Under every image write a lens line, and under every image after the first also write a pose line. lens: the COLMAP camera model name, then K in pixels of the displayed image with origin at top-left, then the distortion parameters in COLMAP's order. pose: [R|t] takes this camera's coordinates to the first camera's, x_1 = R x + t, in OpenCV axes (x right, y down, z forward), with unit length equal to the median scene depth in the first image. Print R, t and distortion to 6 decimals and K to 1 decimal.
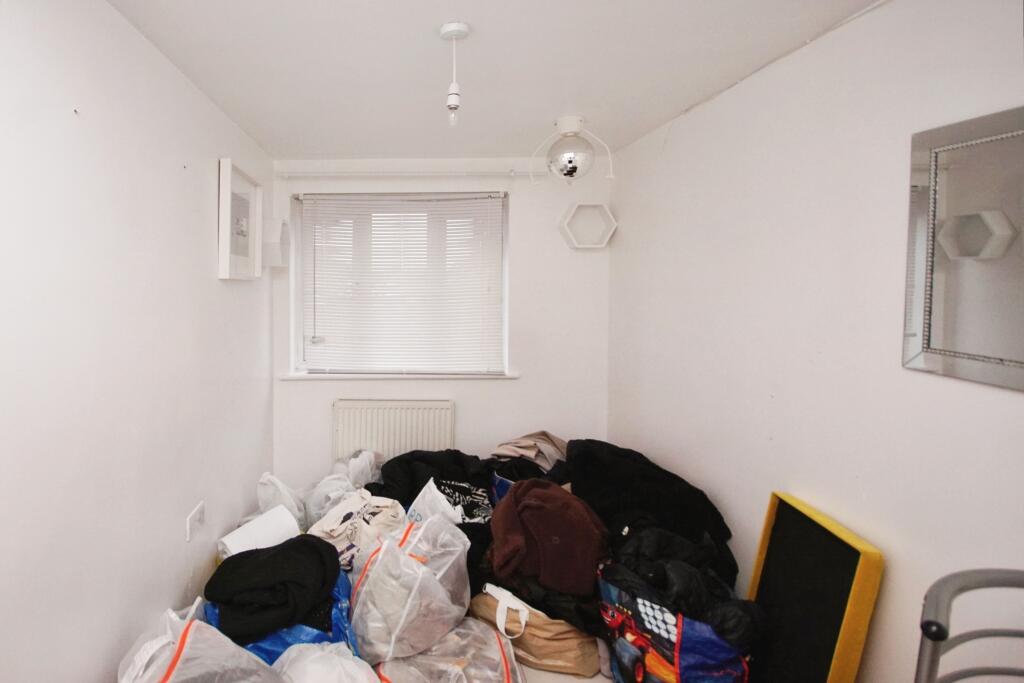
lens RADIAL K [[511.1, 0, 511.9], [0, 511.1, 282.5], [0, 0, 1]] dist [0.013860, -0.013263]
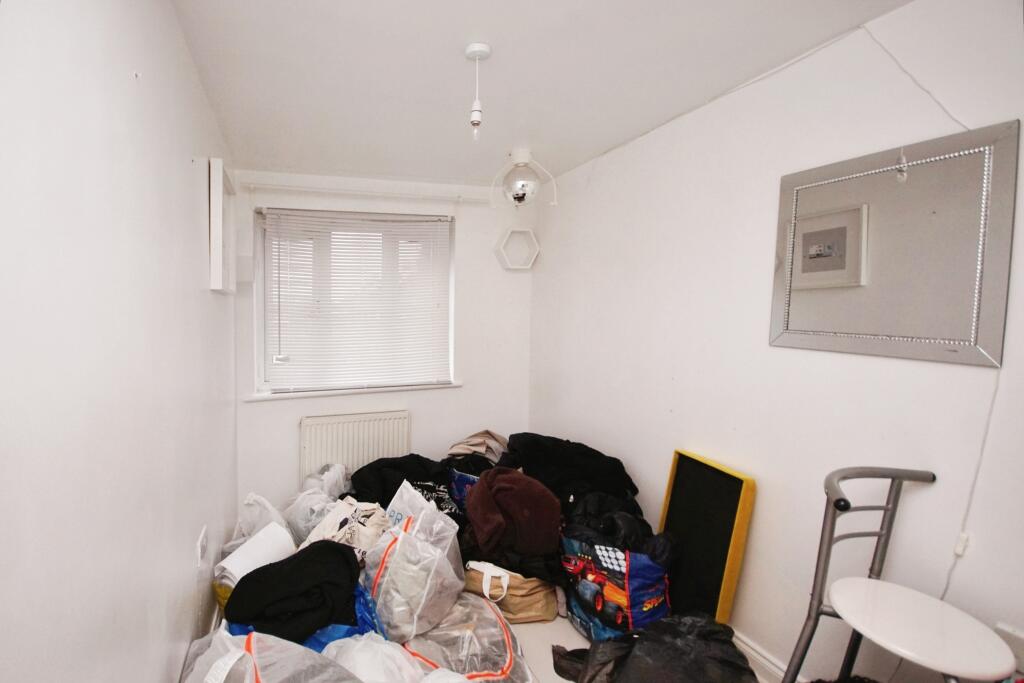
lens RADIAL K [[457.5, 0, 514.7], [0, 457.5, 334.5], [0, 0, 1]] dist [-0.000475, -0.004465]
pose [[0.947390, -0.047612, 0.316520, -0.257256], [0.036197, 0.998468, 0.041848, 0.049508], [-0.318028, -0.028190, 0.947662, 0.024558]]
